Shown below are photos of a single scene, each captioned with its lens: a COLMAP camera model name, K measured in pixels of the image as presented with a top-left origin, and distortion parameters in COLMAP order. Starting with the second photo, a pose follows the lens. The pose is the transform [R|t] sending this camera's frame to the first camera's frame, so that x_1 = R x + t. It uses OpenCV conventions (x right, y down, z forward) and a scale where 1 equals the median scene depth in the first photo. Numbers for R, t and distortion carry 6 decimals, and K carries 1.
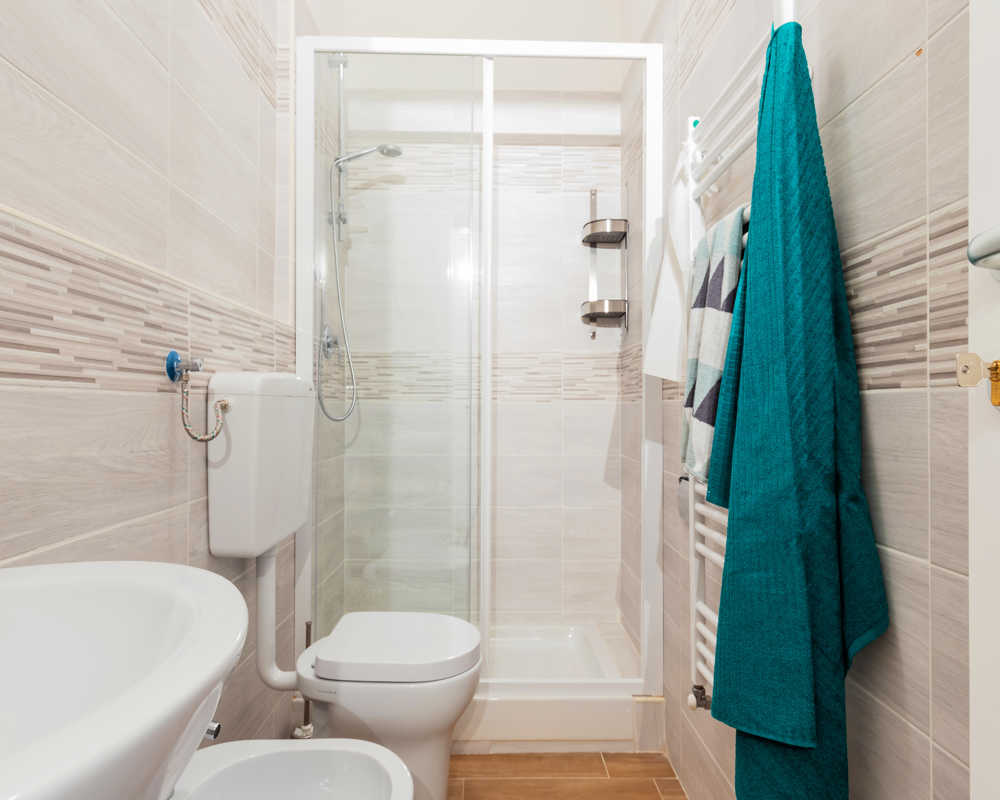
lens RADIAL K [[587.6, 0, 500.0], [0, 587.6, 400.0], [0, 0, 1]] dist [0.000547, 0.000880]
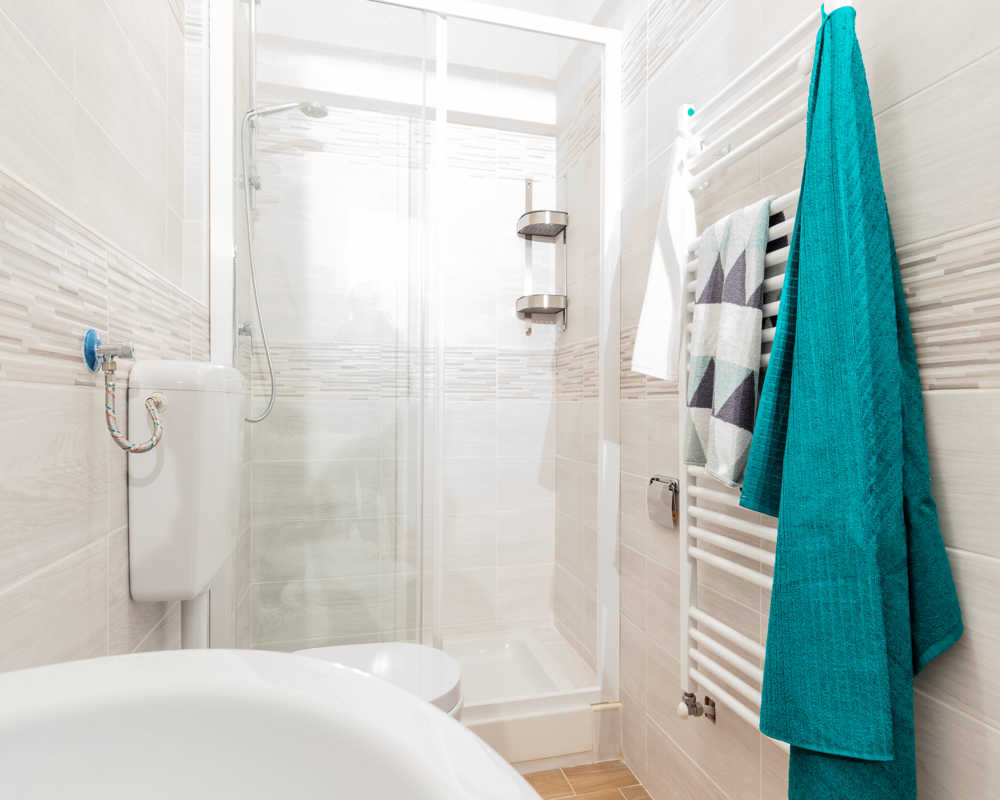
lens RADIAL K [[594.0, 0, 523.9], [0, 594.0, 406.0], [0, 0, 1]] dist [0.003249, -0.000439]
pose [[0.970077, 0.001859, 0.242790, -0.198693], [-0.004877, 0.999918, 0.011831, 0.000571], [-0.242748, -0.012661, 0.970007, 0.140071]]
